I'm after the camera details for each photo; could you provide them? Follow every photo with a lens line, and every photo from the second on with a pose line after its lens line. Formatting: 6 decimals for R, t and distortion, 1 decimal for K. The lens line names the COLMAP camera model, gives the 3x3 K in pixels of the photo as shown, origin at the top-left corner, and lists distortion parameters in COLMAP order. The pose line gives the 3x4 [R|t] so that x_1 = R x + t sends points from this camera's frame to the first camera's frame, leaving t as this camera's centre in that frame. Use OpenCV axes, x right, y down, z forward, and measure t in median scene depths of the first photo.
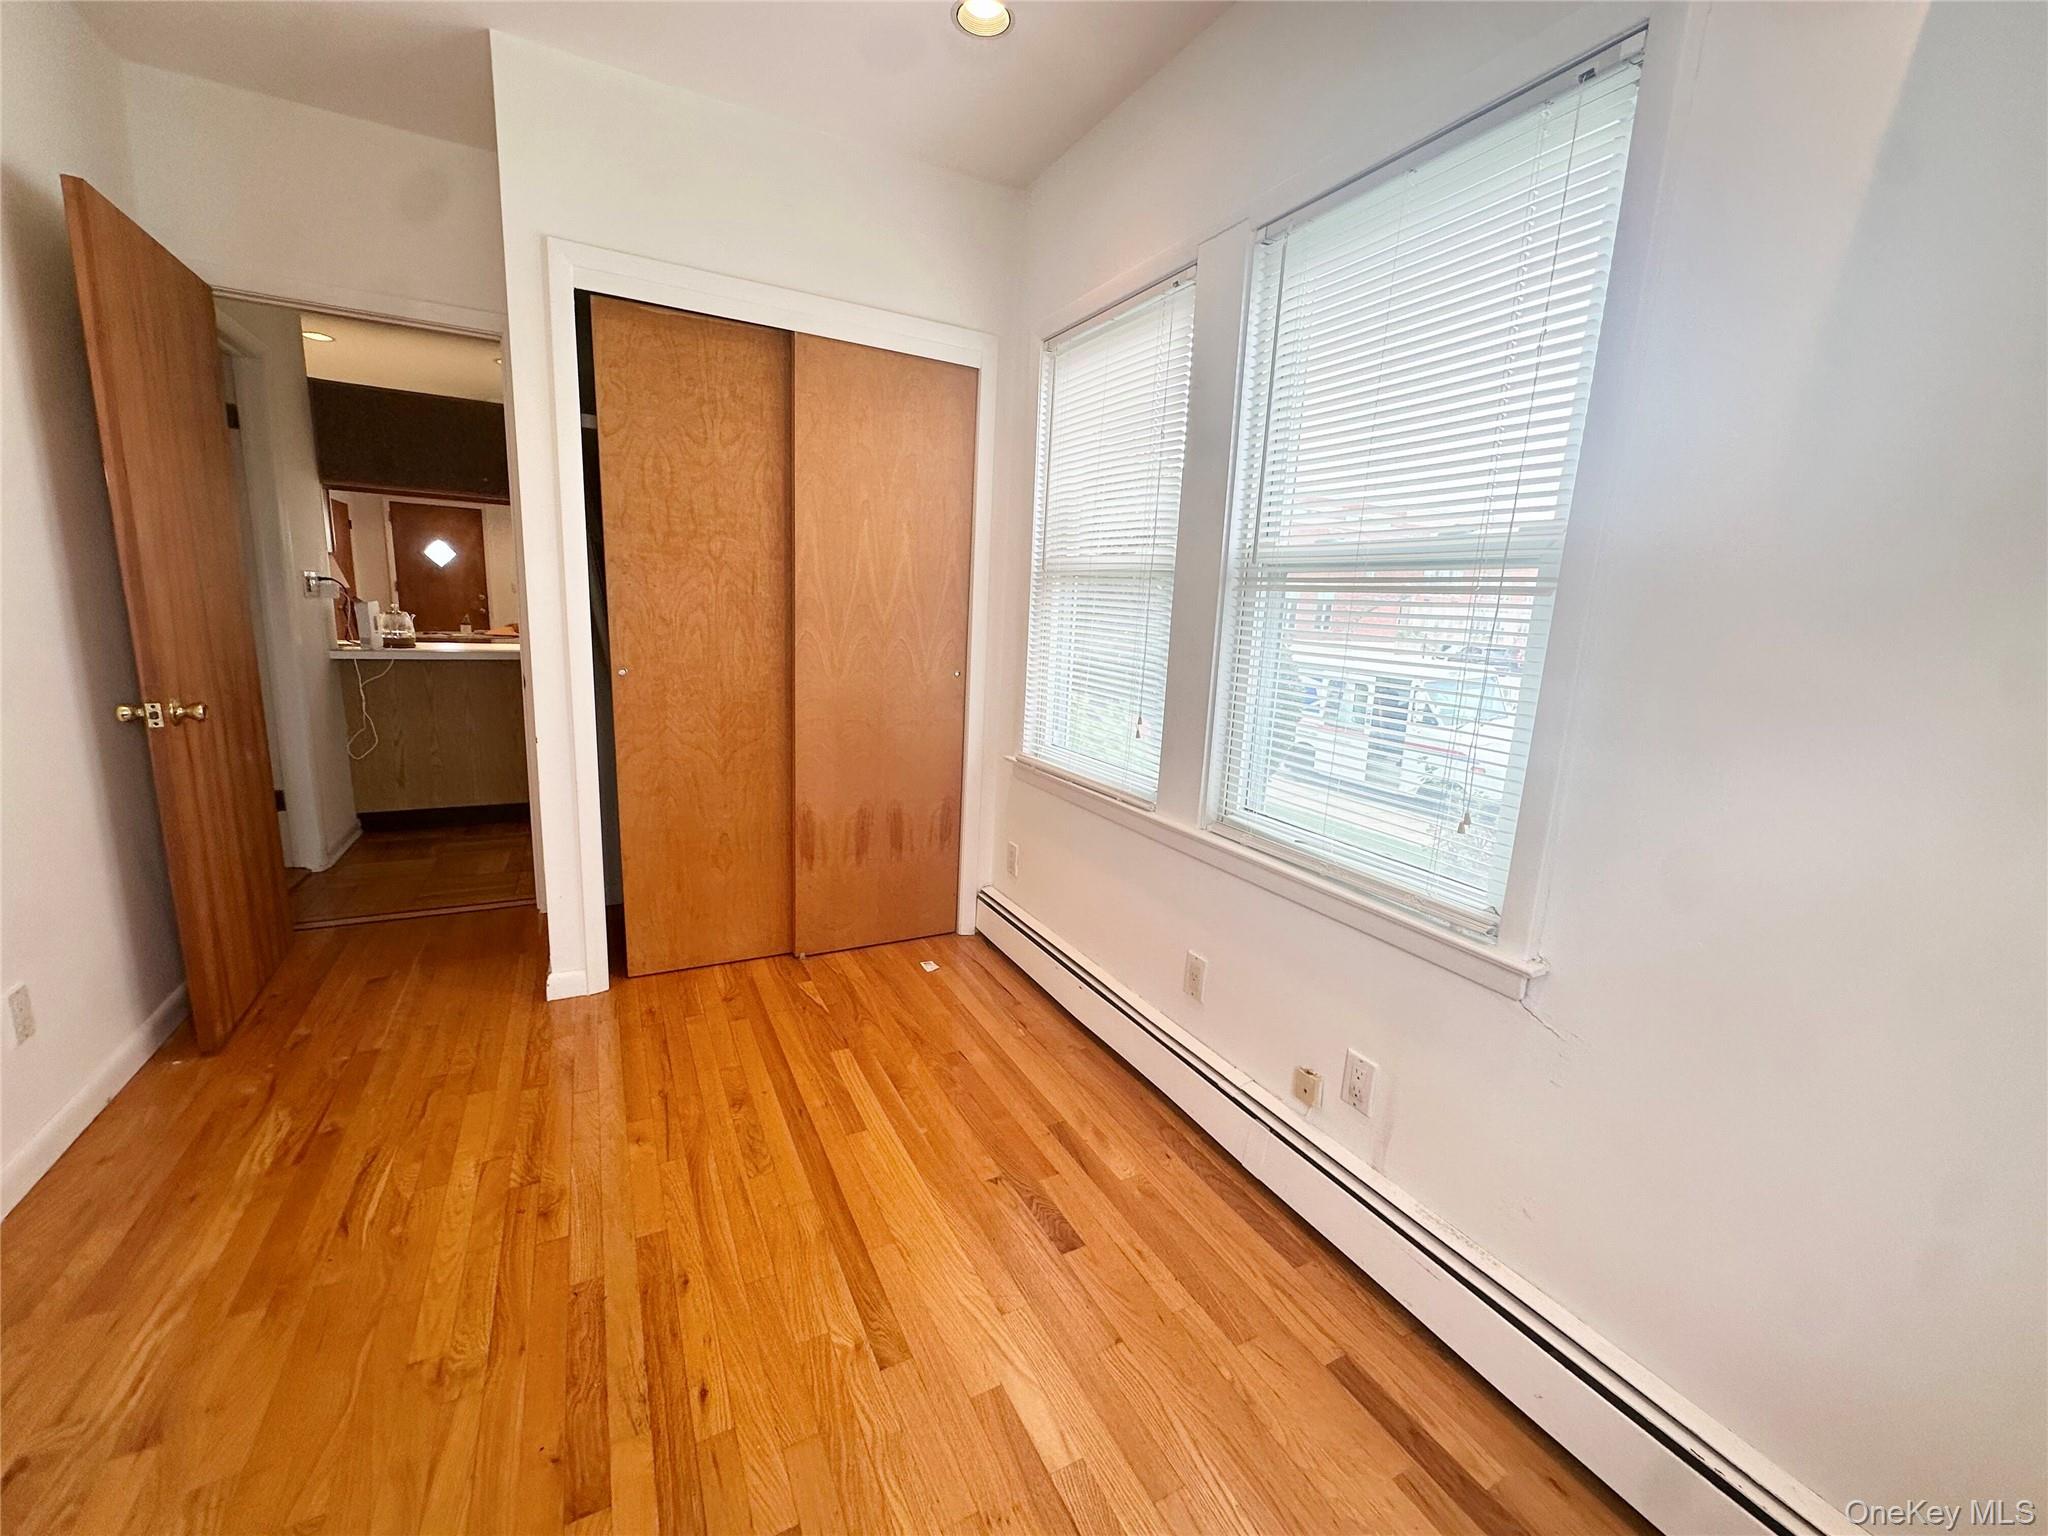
lens RADIAL K [[818.0, 0, 1024.0], [0, 818.0, 768.0], [0, 0, 1]] dist [0.000293, 0.000285]
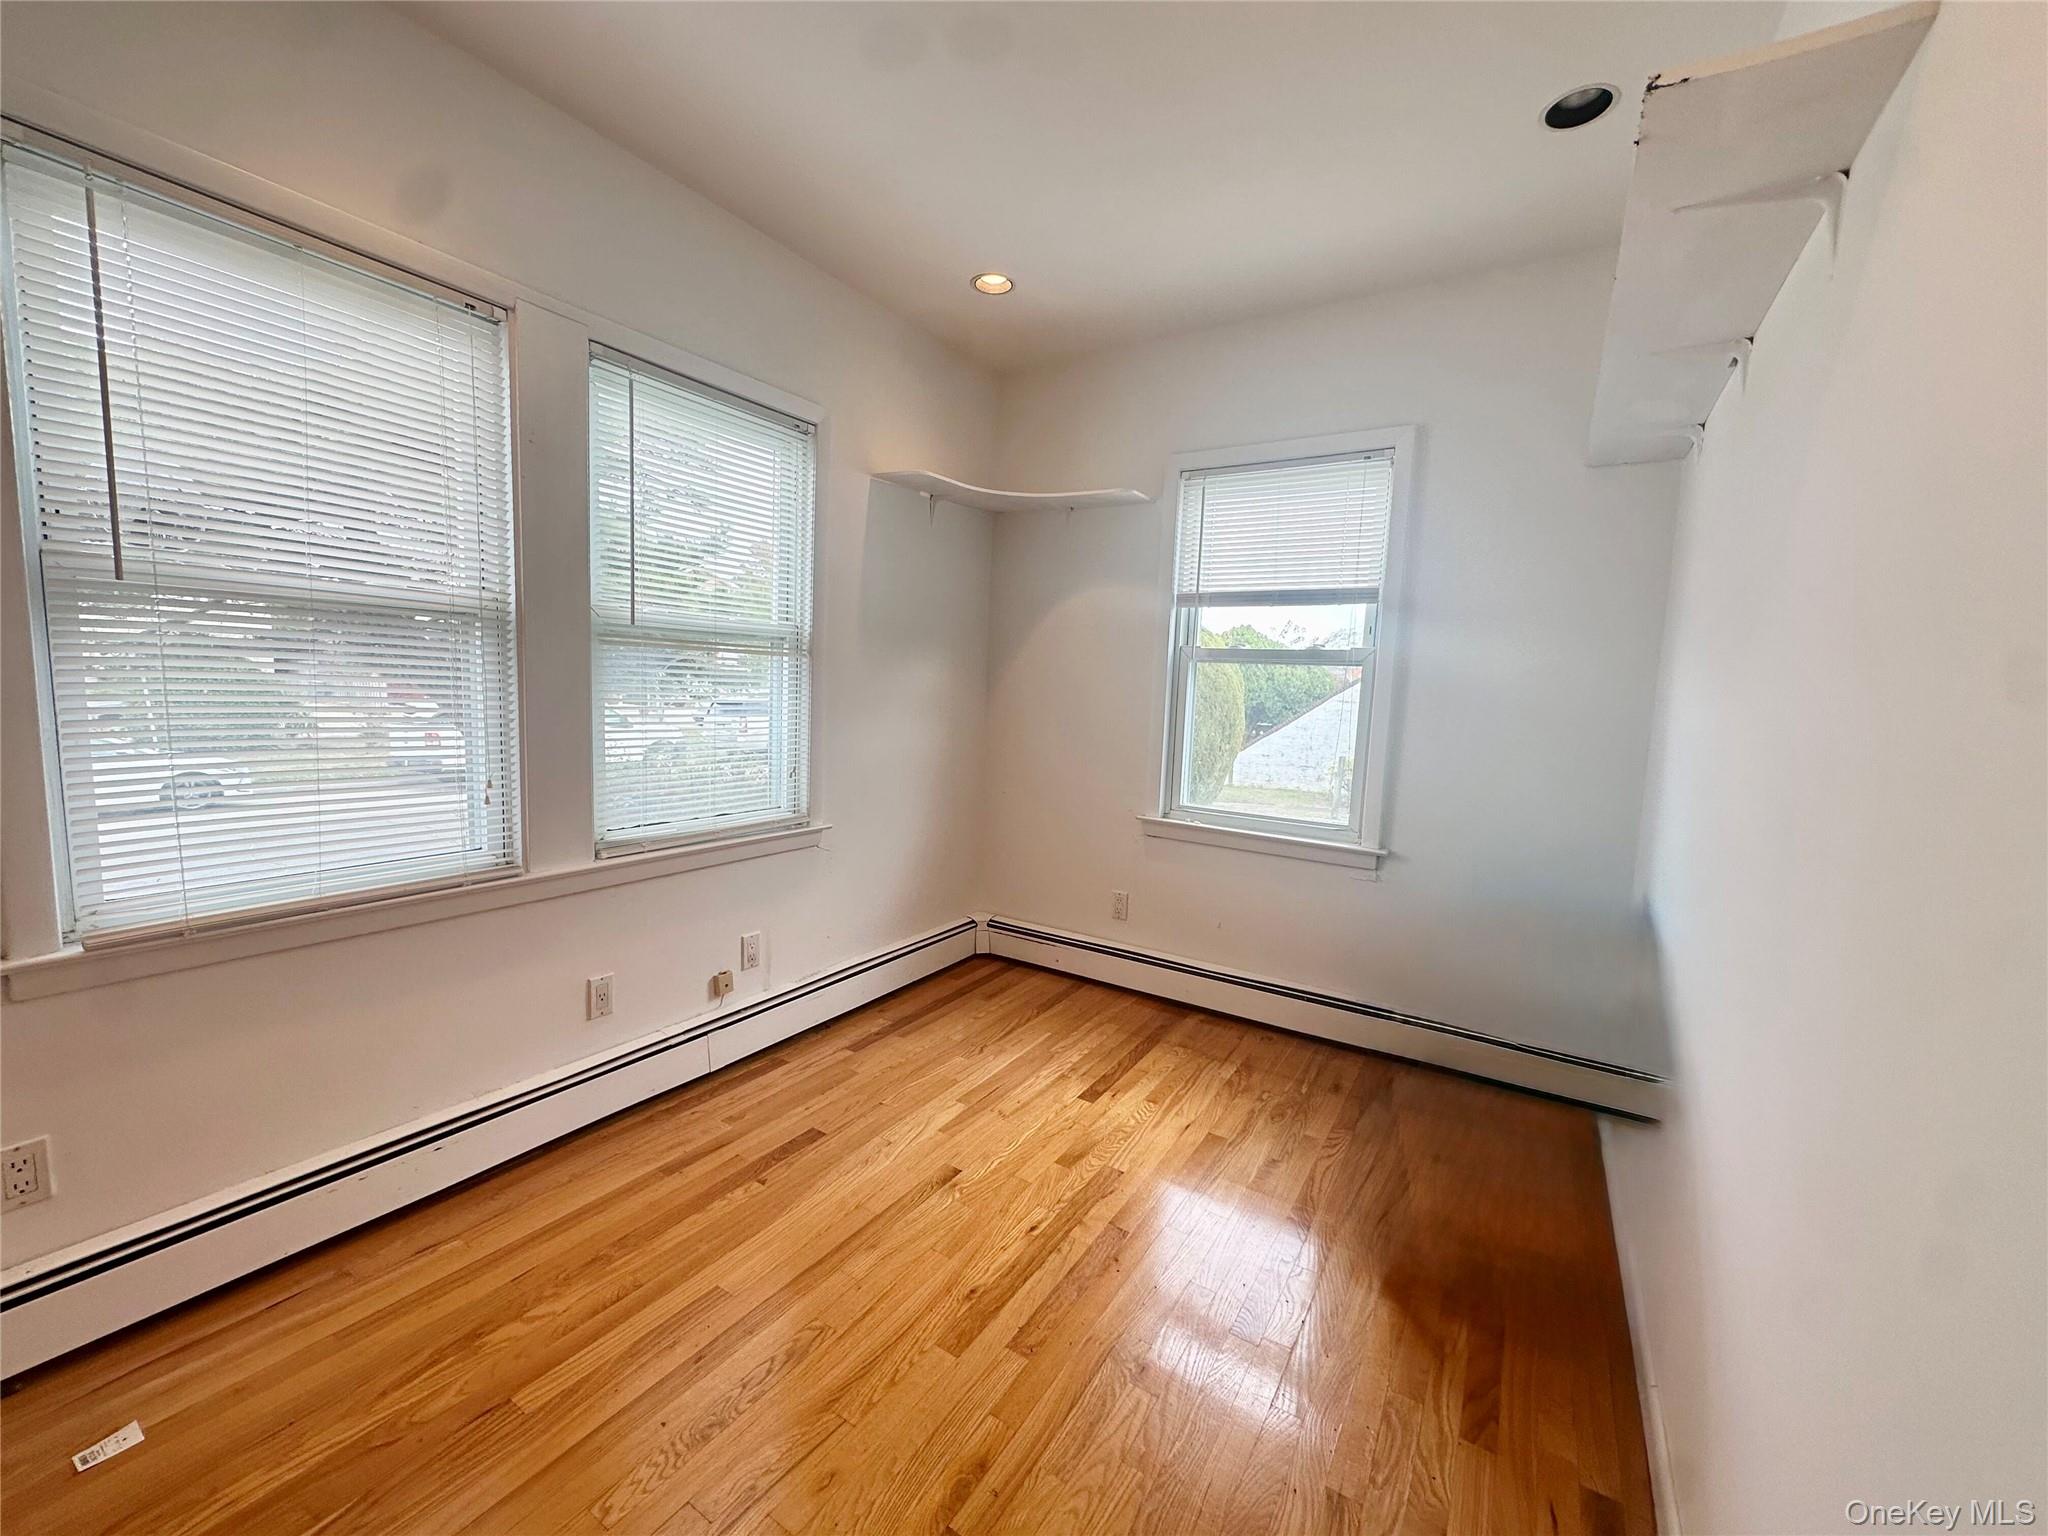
lens RADIAL K [[818.0, 0, 1024.0], [0, 818.0, 768.0], [0, 0, 1]] dist [0.000293, 0.000285]
pose [[-0.492112, -0.159359, 0.855822, -1.142156], [0.105368, 0.964970, 0.240272, -0.287373], [-0.864132, 0.208417, -0.458082, 1.150991]]
